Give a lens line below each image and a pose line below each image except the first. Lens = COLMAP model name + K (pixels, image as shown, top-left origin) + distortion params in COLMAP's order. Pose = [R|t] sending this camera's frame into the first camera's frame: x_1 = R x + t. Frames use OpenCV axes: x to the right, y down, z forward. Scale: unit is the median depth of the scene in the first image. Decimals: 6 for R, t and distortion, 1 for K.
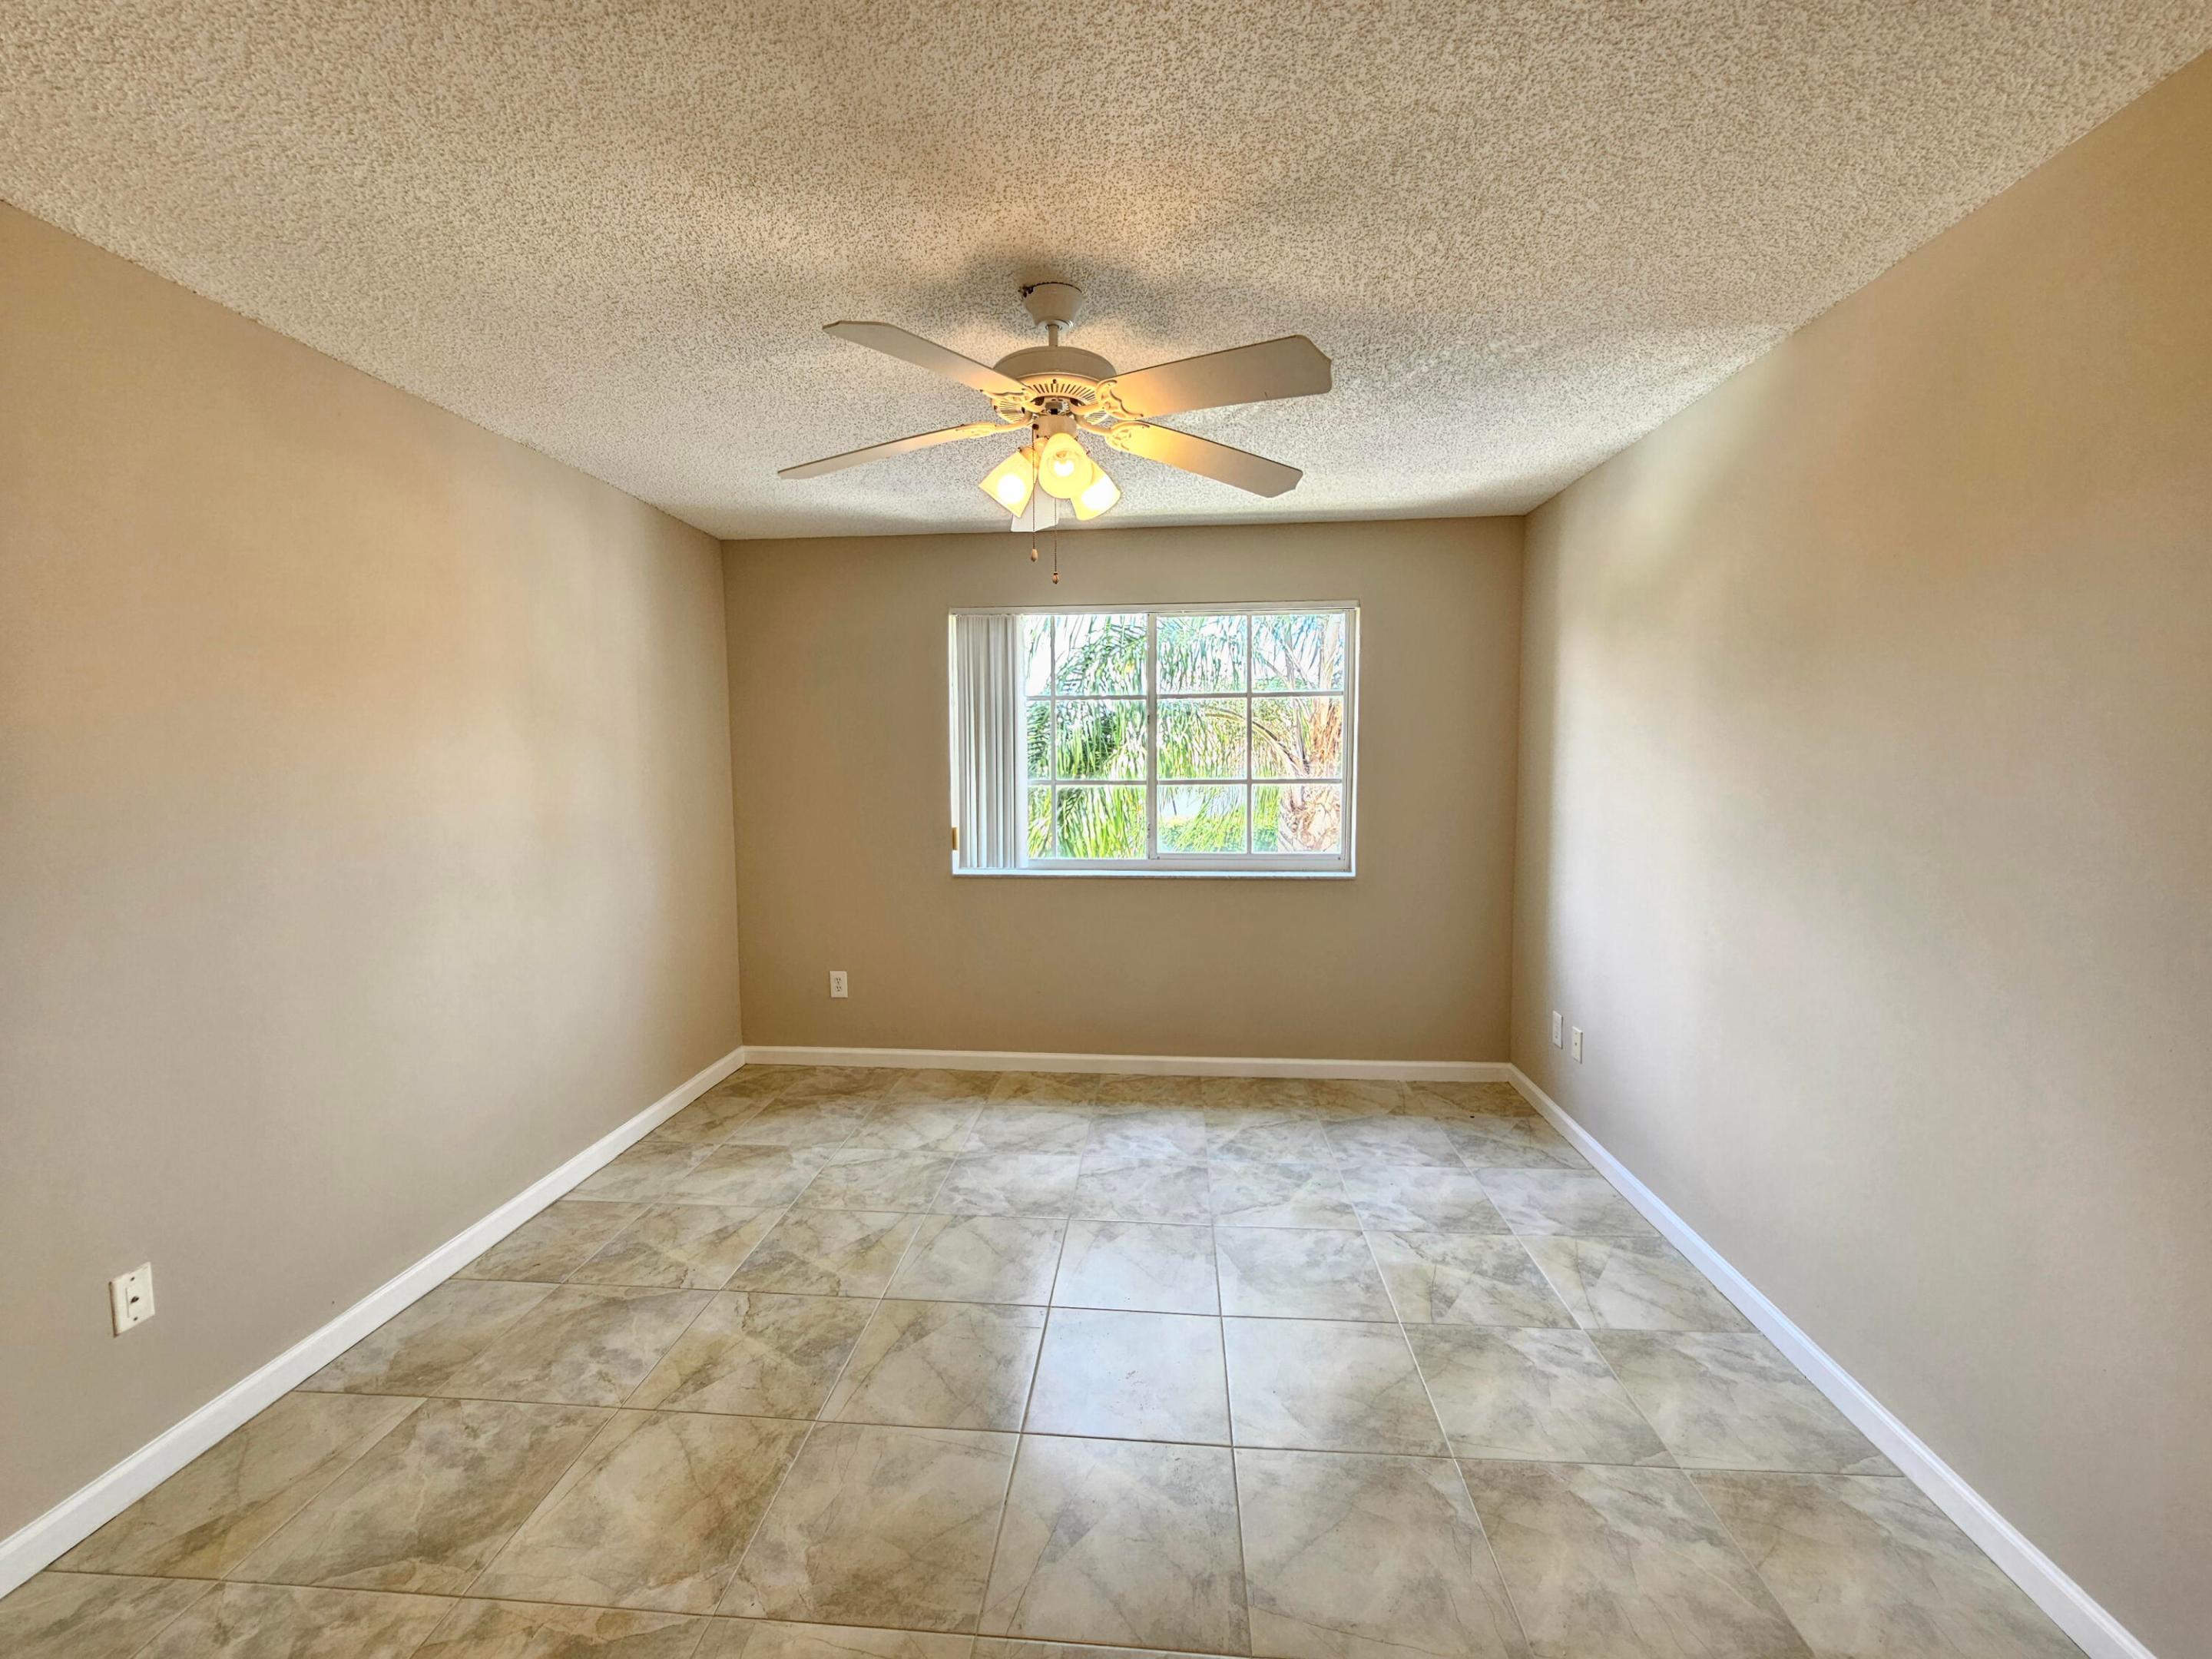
lens RADIAL K [[906.8, 0, 1103.8], [0, 906.8, 816.1], [0, 0, 1]] dist [-0.003922, 0.001126]
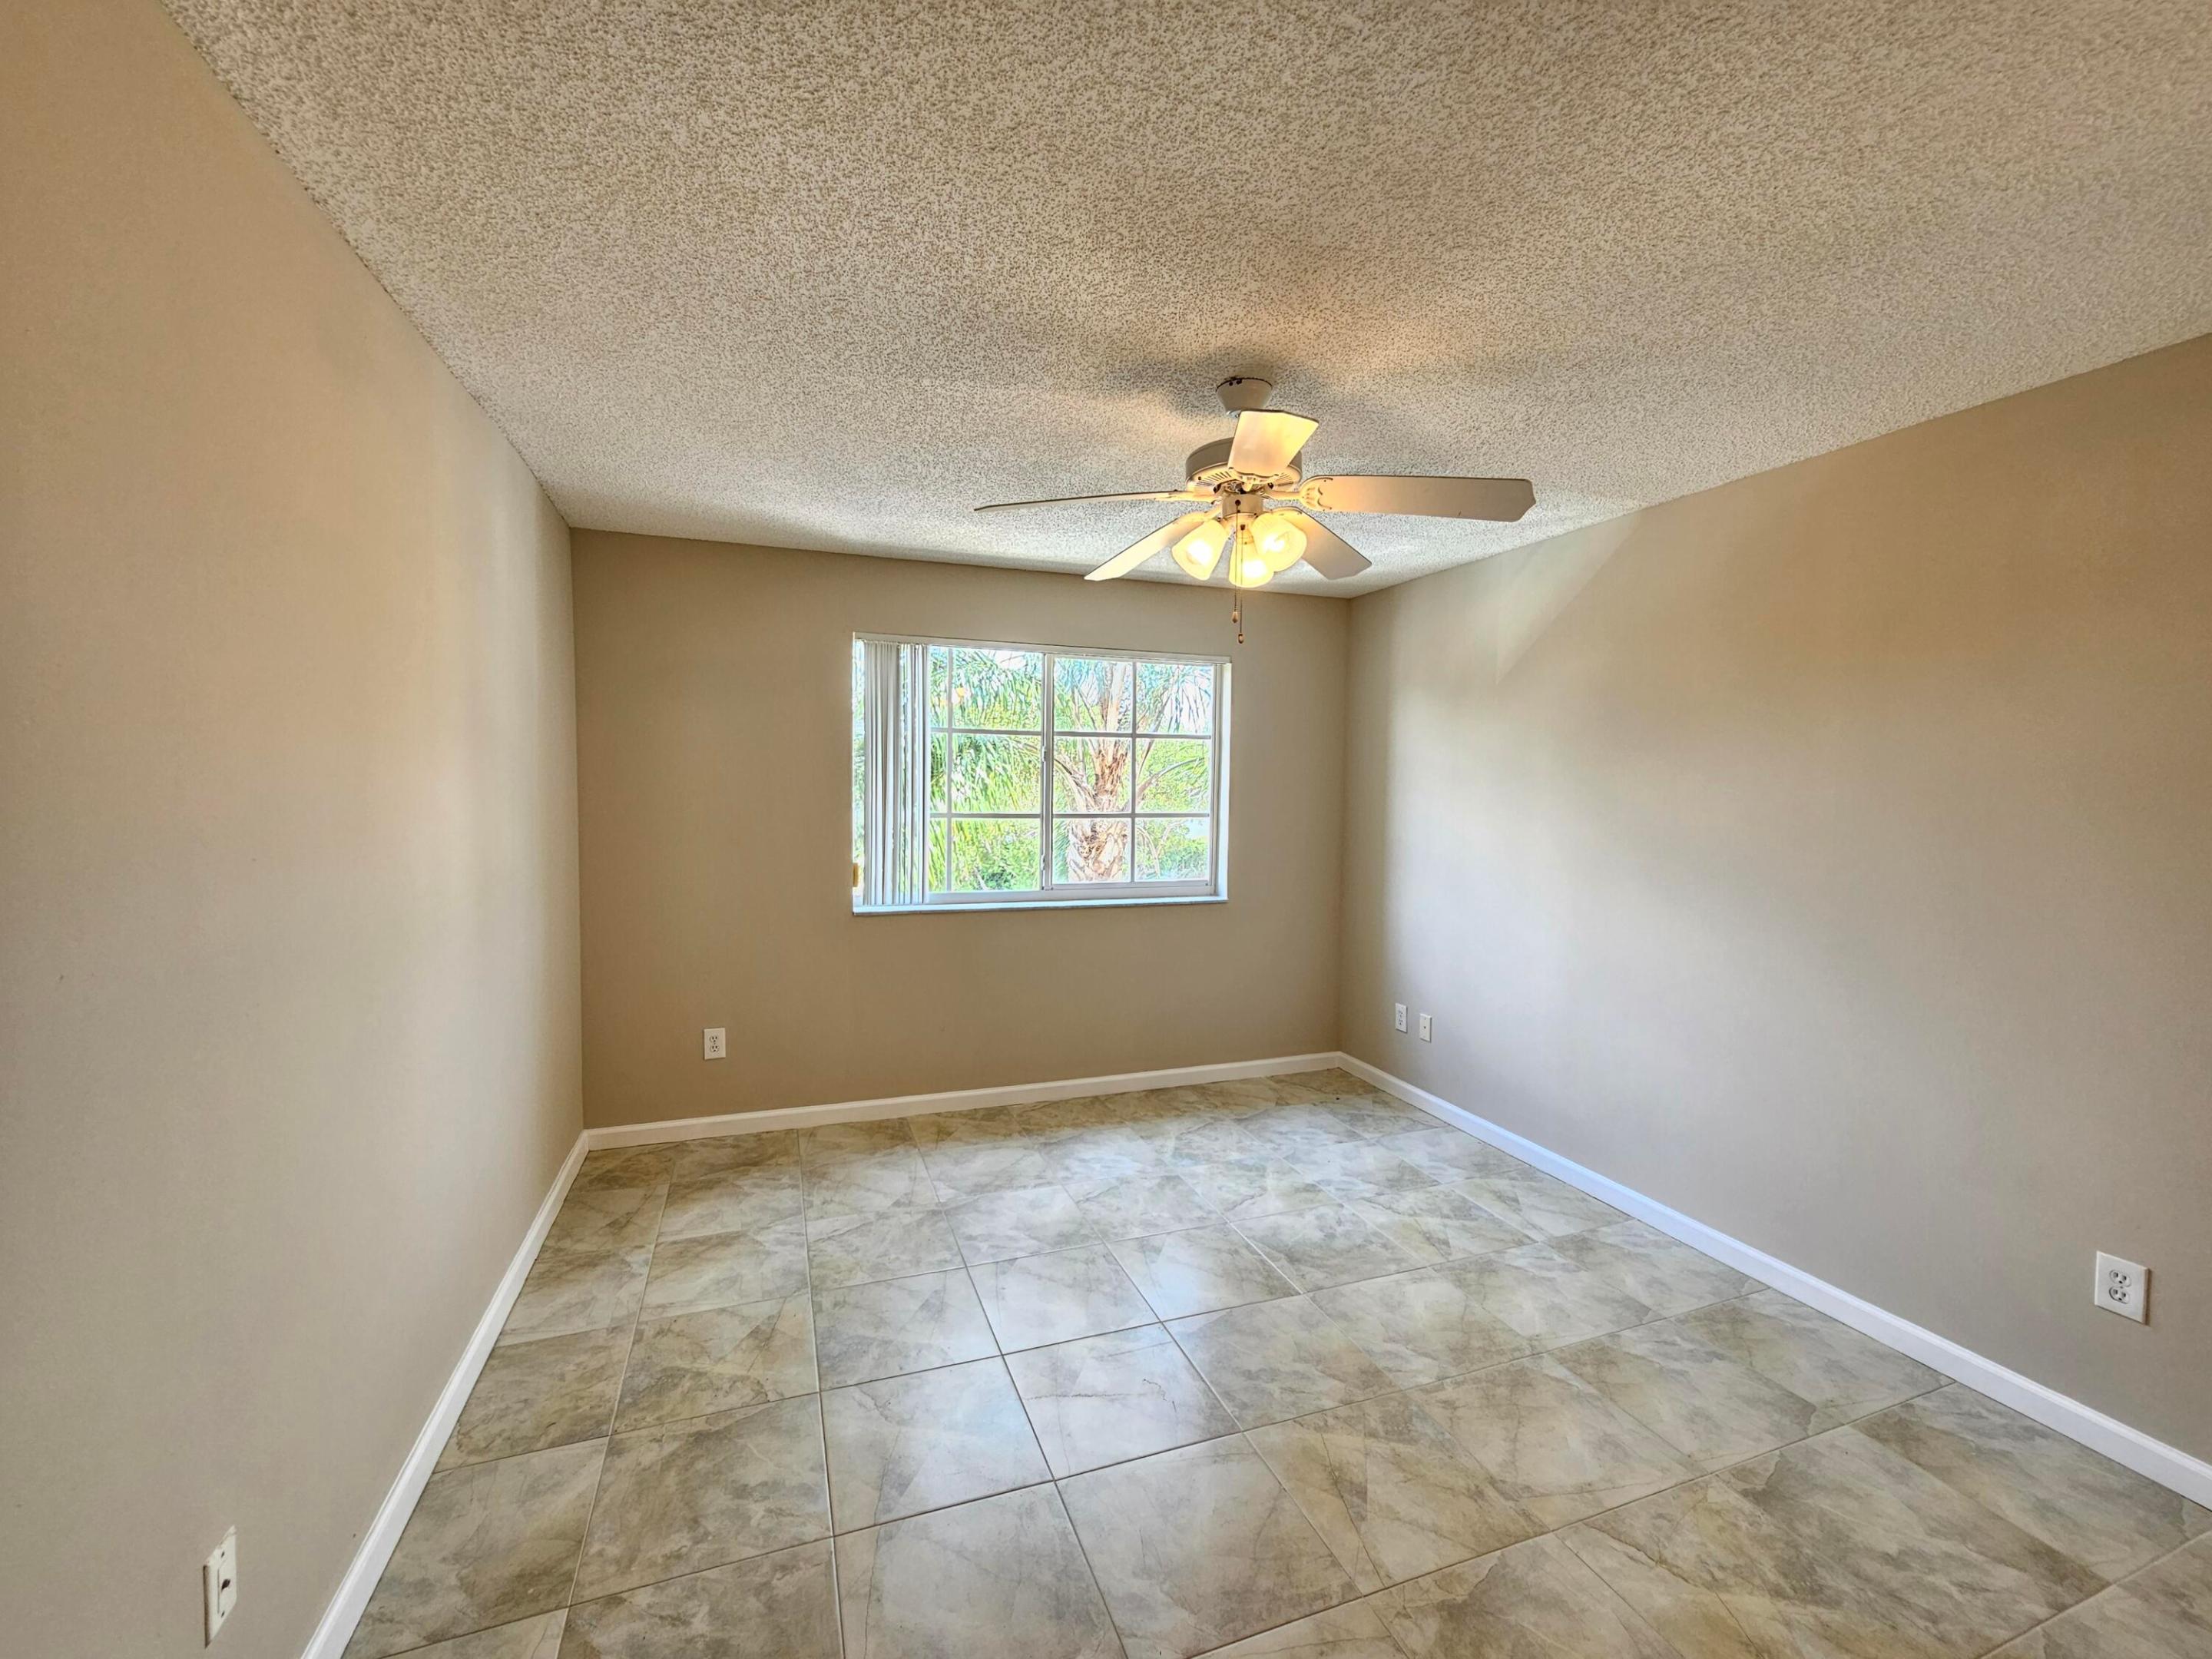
lens RADIAL K [[906.8, 0, 1100.2], [0, 906.8, 814.8], [0, 0, 1]] dist [-0.003922, 0.001126]
pose [[0.908653, 0.001724, 0.417549, -0.504403], [0.010300, 0.999595, -0.026543, -0.015506], [-0.417425, 0.028419, 0.908267, 0.055462]]
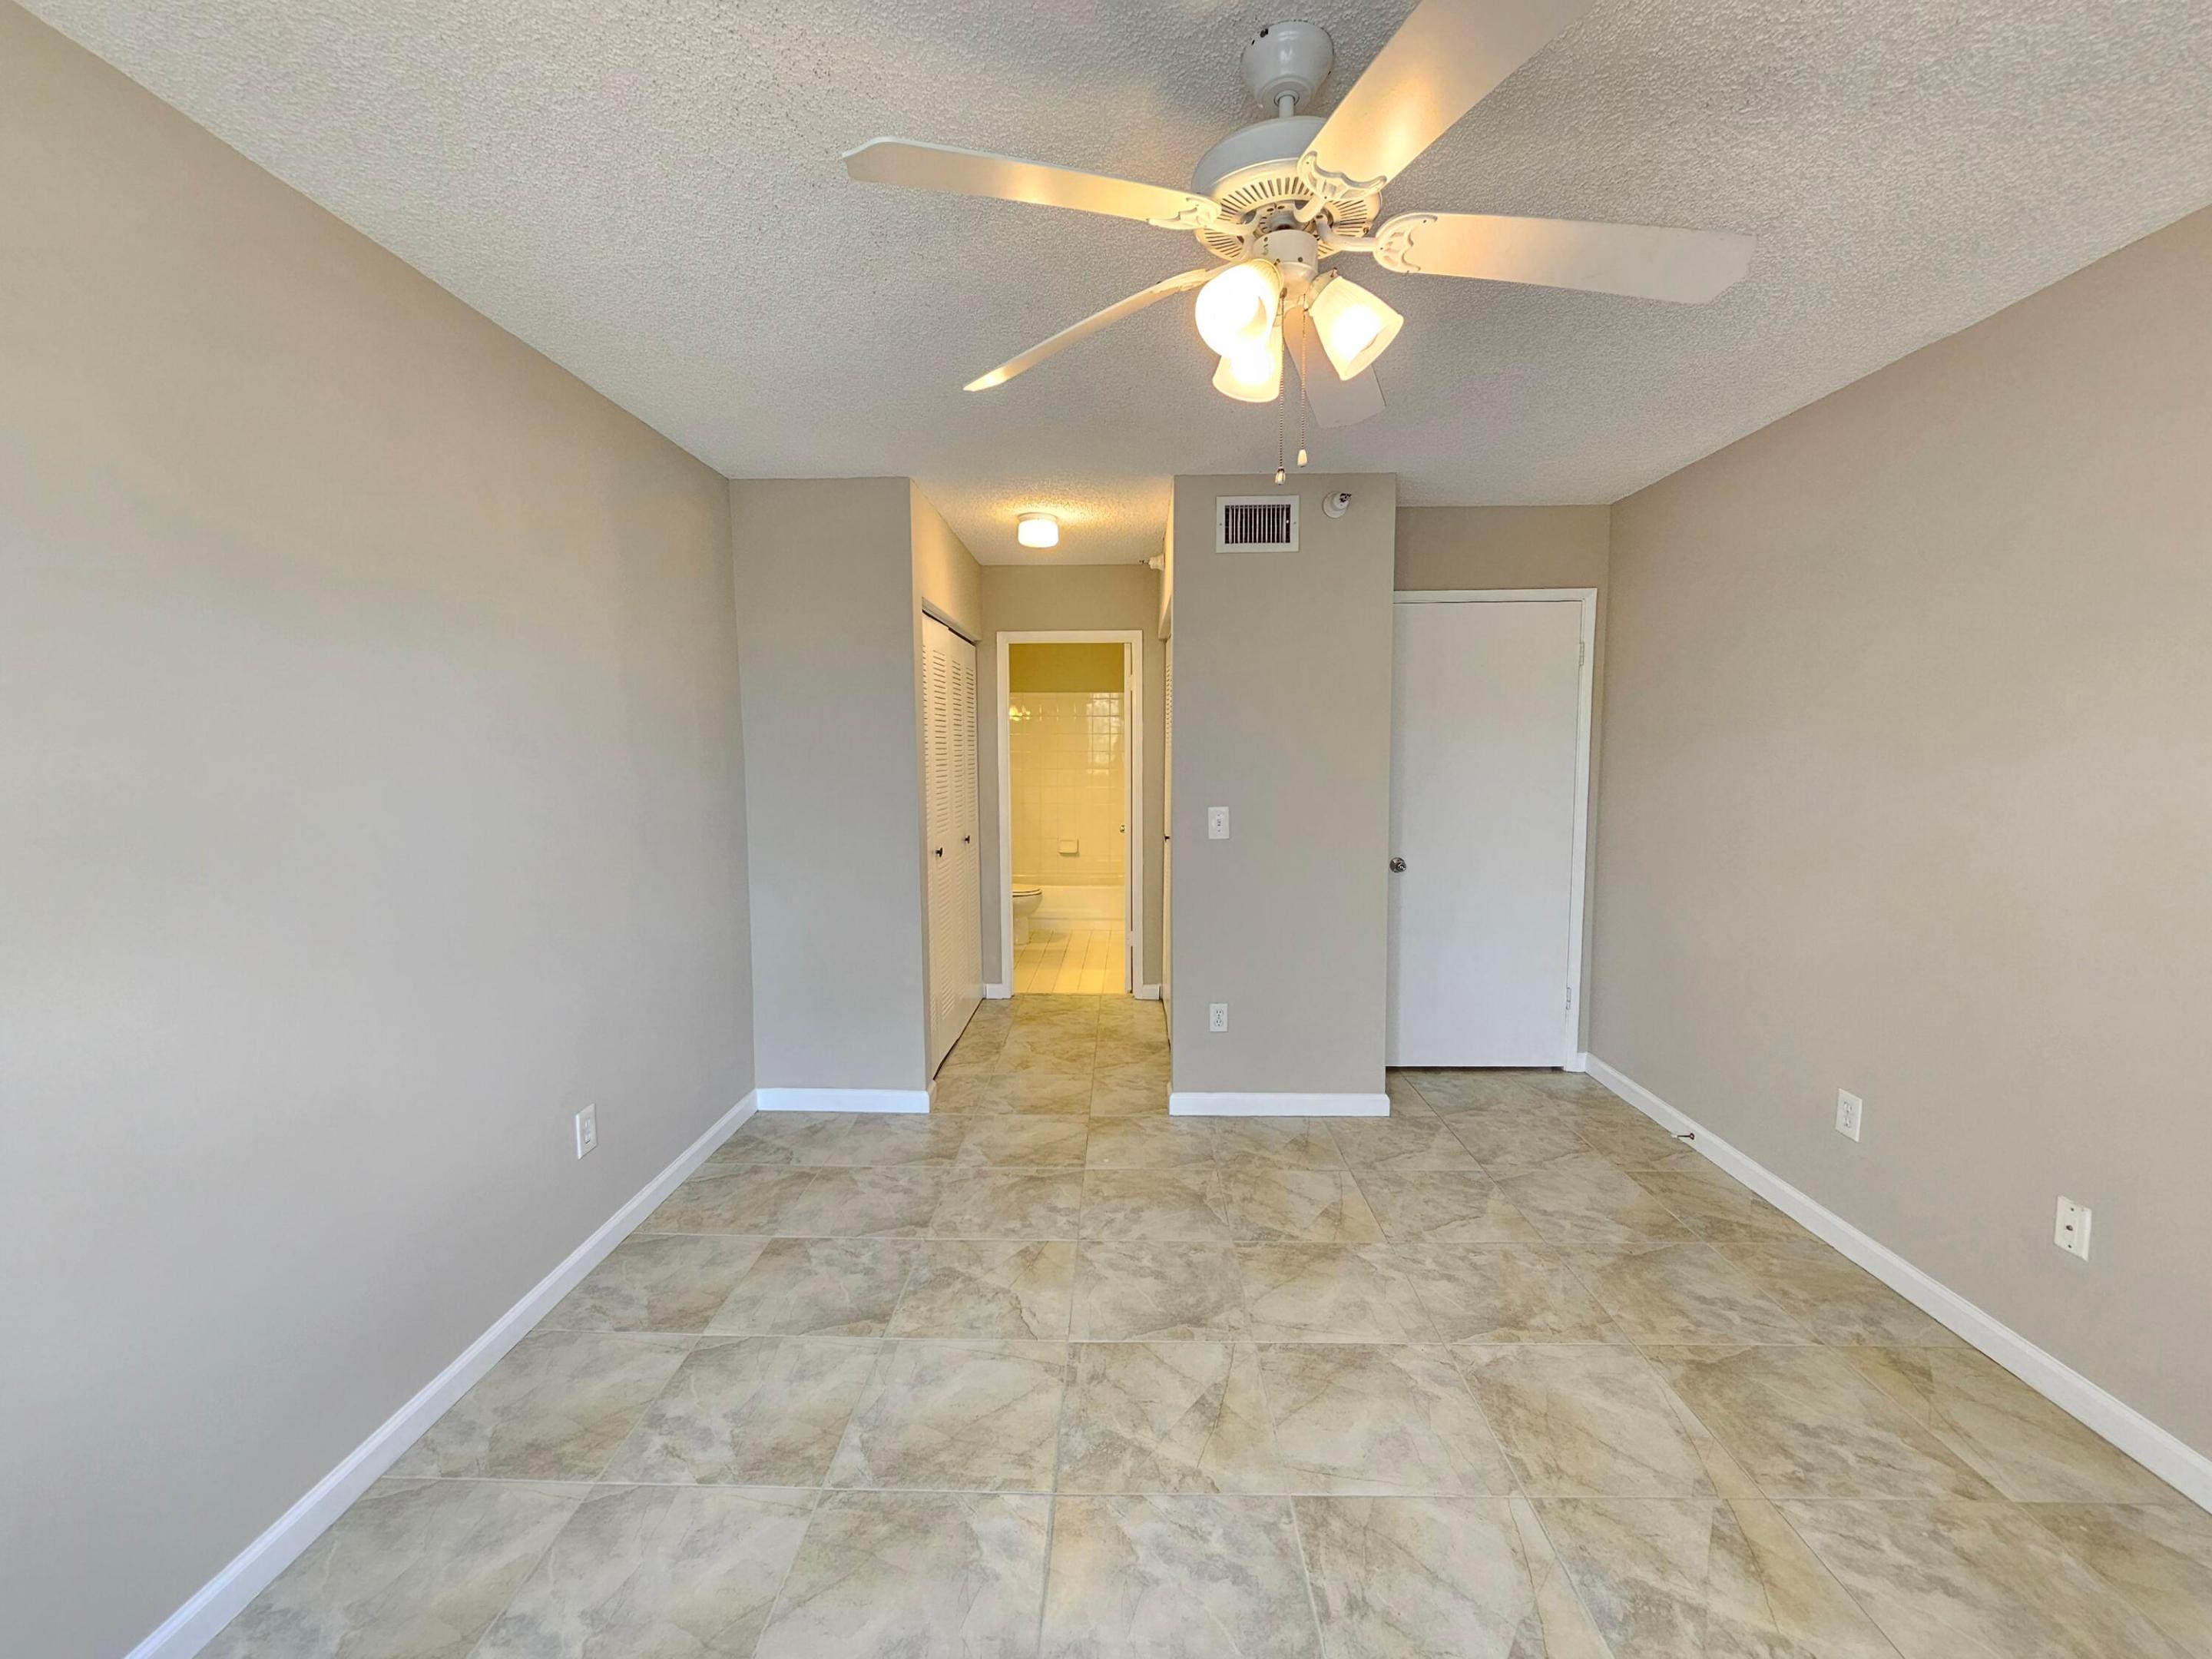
lens RADIAL K [[906.8, 0, 1105.0], [0, 906.8, 822.5], [0, 0, 1]] dist [-0.003922, 0.001126]
pose [[-0.998535, 0.016730, -0.051462, 0.090516], [0.009065, 0.989283, 0.145731, -0.078518], [0.053349, 0.145051, -0.987985, 1.294833]]
